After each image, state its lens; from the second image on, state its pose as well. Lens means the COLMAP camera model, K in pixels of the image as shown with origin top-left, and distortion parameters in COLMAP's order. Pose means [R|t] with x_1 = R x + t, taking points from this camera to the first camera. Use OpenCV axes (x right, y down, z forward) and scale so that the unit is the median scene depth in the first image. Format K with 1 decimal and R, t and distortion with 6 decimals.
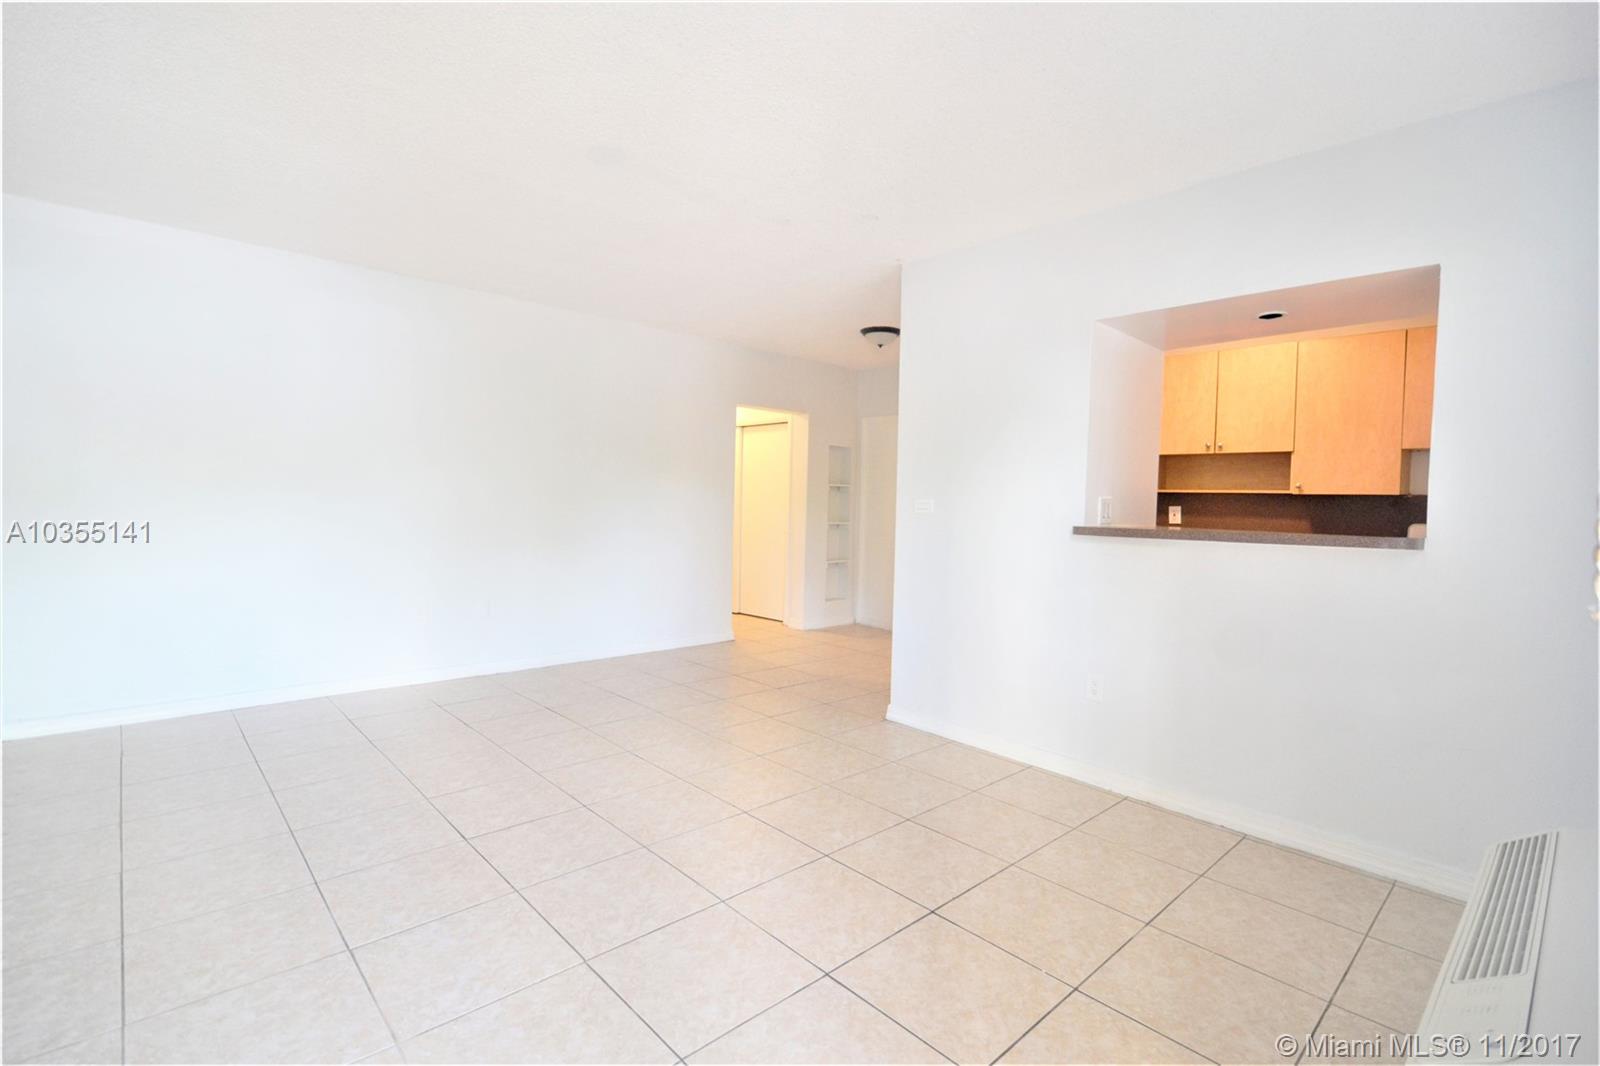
lens RADIAL K [[729.7, 0, 803.2], [0, 729.7, 525.3], [0, 0, 1]] dist [0.012554, -0.001546]
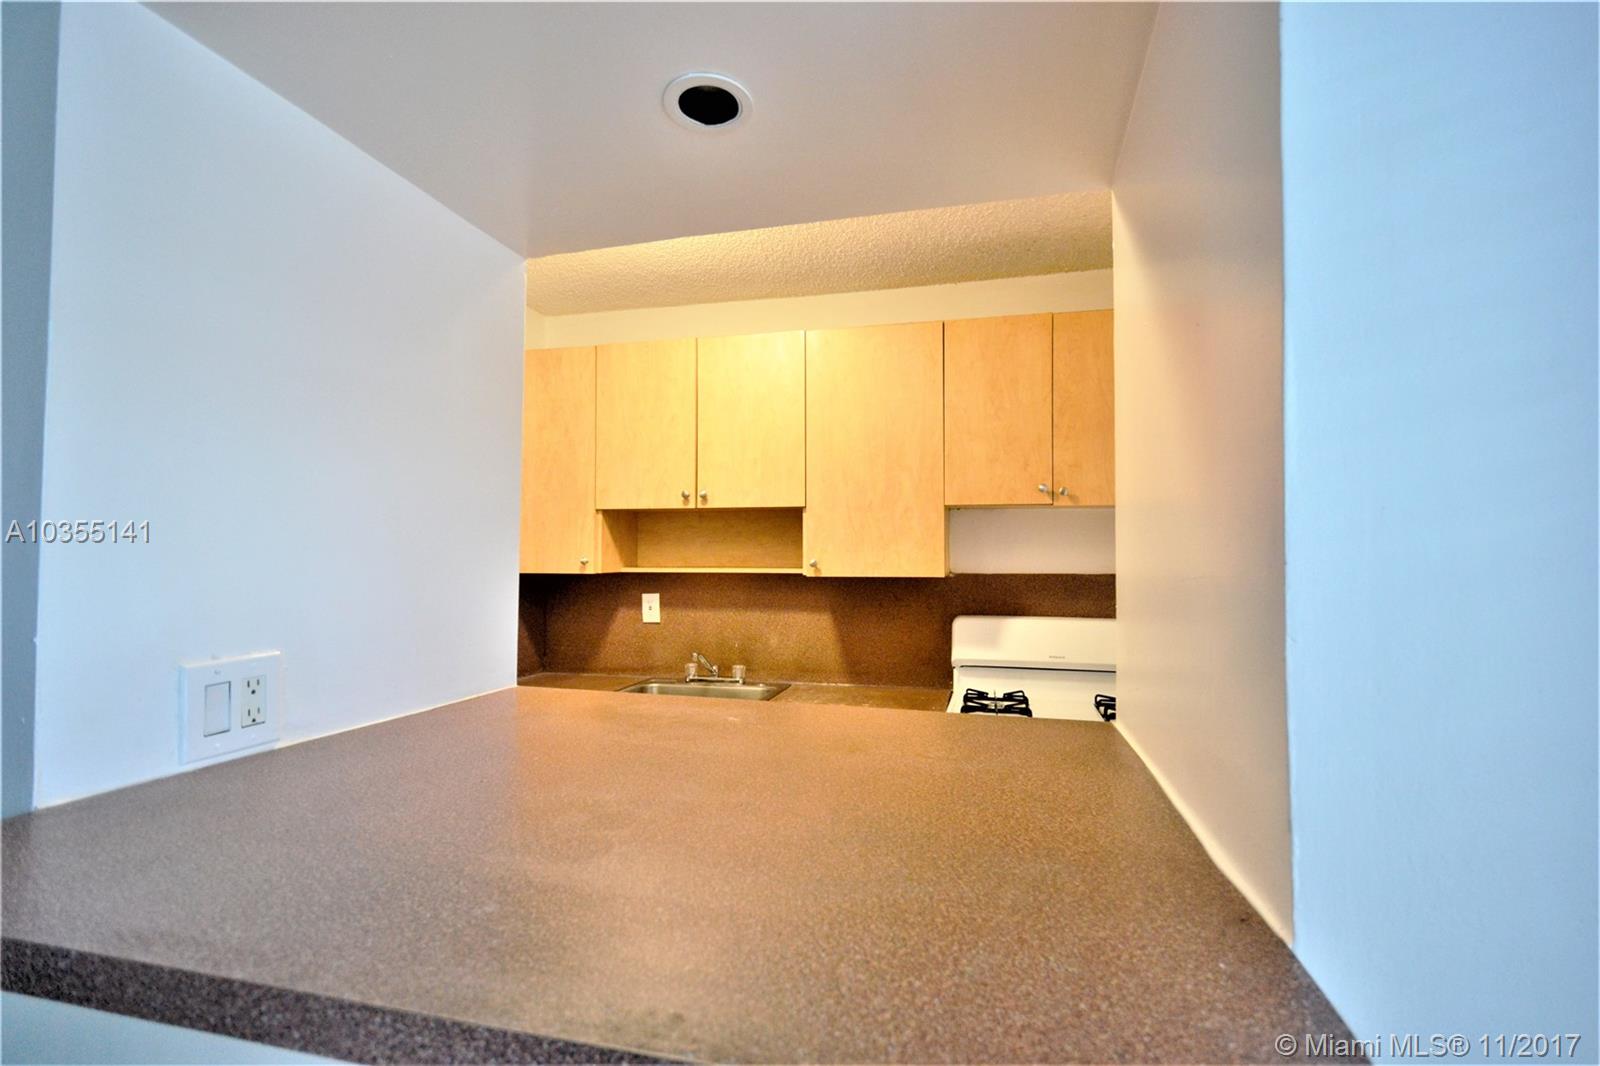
lens RADIAL K [[729.7, 0, 800.6], [0, 729.7, 537.9], [0, 0, 1]] dist [0.012554, -0.001546]
pose [[0.837901, -0.001173, 0.545820, 0.316367], [0.035423, 0.998006, -0.052233, -0.040880], [-0.544671, 0.063101, 0.836273, 0.470187]]
